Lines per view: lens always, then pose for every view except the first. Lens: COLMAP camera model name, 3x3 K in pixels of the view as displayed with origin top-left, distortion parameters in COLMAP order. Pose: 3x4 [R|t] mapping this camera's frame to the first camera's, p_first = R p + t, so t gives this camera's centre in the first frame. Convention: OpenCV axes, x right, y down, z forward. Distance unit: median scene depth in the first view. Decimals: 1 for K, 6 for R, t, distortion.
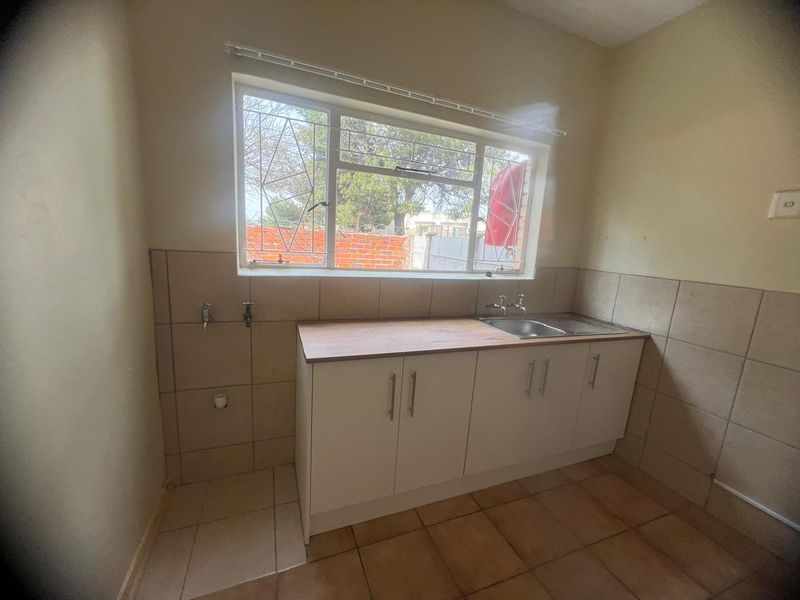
lens RADIAL K [[320.4, 0, 400.0], [0, 320.4, 300.0], [0, 0, 1]] dist [-0.001852, 0.000323]
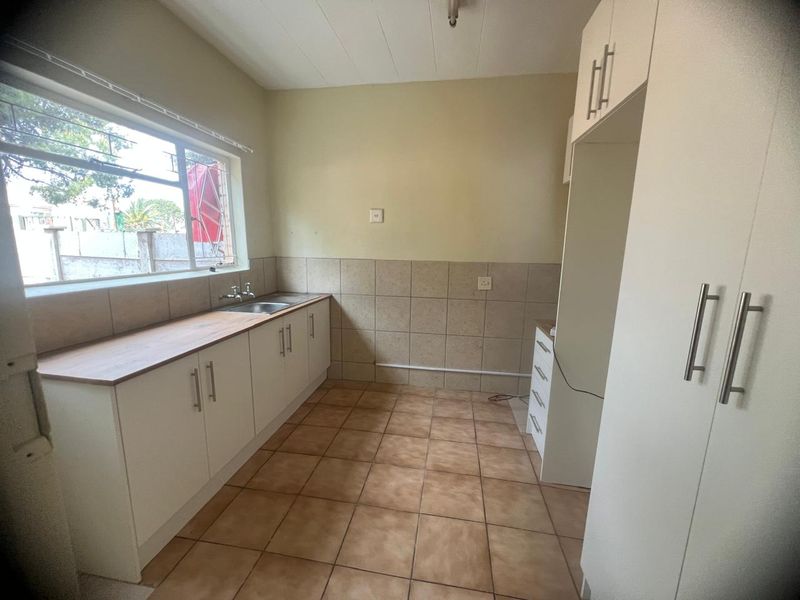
lens RADIAL K [[320.4, 0, 400.0], [0, 320.4, 300.0], [0, 0, 1]] dist [-0.001852, 0.000323]
pose [[0.517397, -0.201290, 0.831735, -0.341477], [0.171235, 0.976637, 0.129838, -0.012627], [-0.838438, 0.075245, 0.539777, -0.121479]]
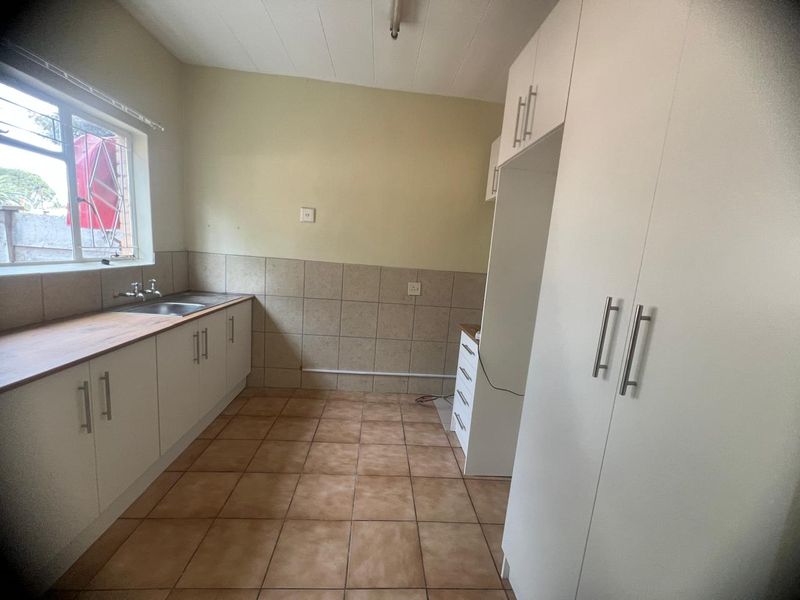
lens RADIAL K [[320.4, 0, 400.0], [0, 320.4, 300.0], [0, 0, 1]] dist [-0.001852, 0.000323]
pose [[0.310508, -0.182087, 0.932968, -0.358036], [0.113971, 0.981533, 0.153634, -0.020237], [-0.943714, 0.058626, 0.325527, -0.091489]]
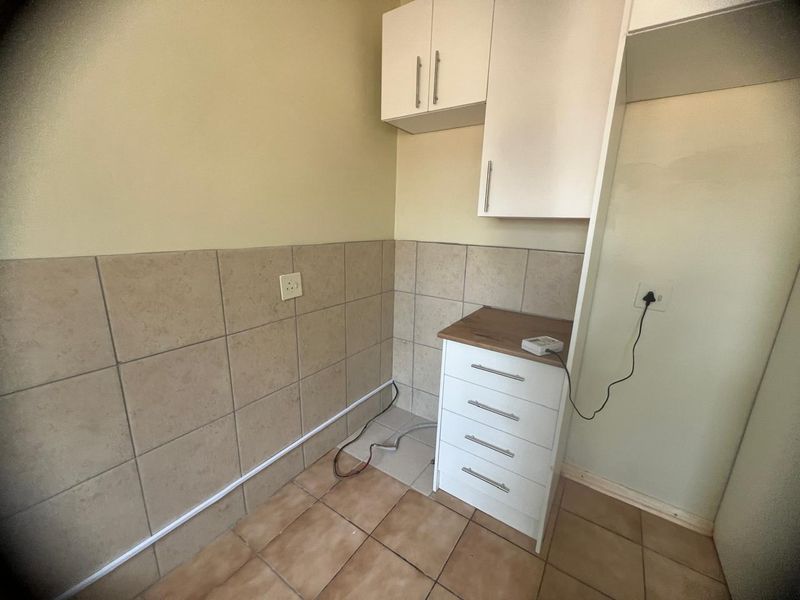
lens RADIAL K [[320.4, 0, 400.0], [0, 320.4, 300.0], [0, 0, 1]] dist [-0.001852, 0.000323]
pose [[-0.550781, -0.274435, 0.788242, 0.302038], [0.090476, 0.919202, 0.383250, -0.067656], [-0.829732, 0.282404, -0.481449, 0.470571]]
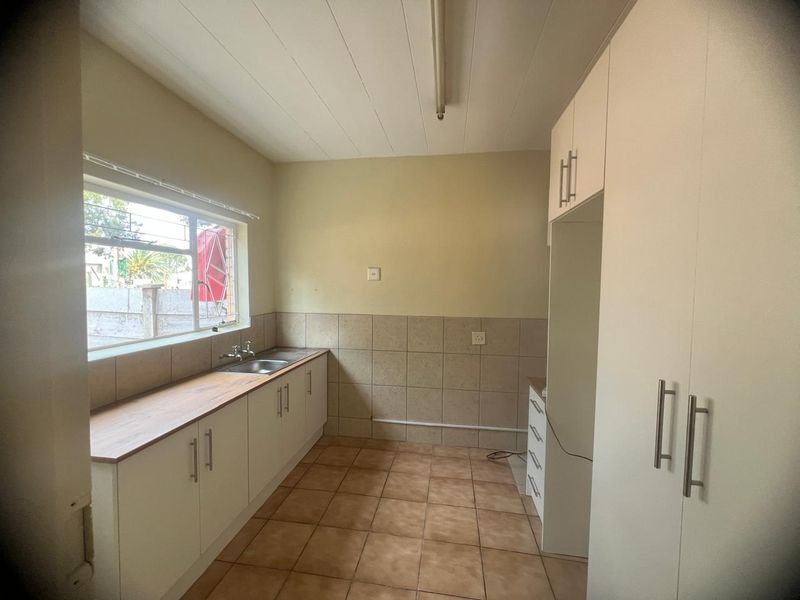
lens RADIAL K [[320.4, 0, 400.0], [0, 320.4, 300.0], [0, 0, 1]] dist [-0.001852, 0.000323]
pose [[0.509957, -0.098207, 0.854576, -0.367509], [0.177693, 0.984061, 0.007052, -0.079988], [-0.841647, 0.148256, 0.519279, -0.158206]]
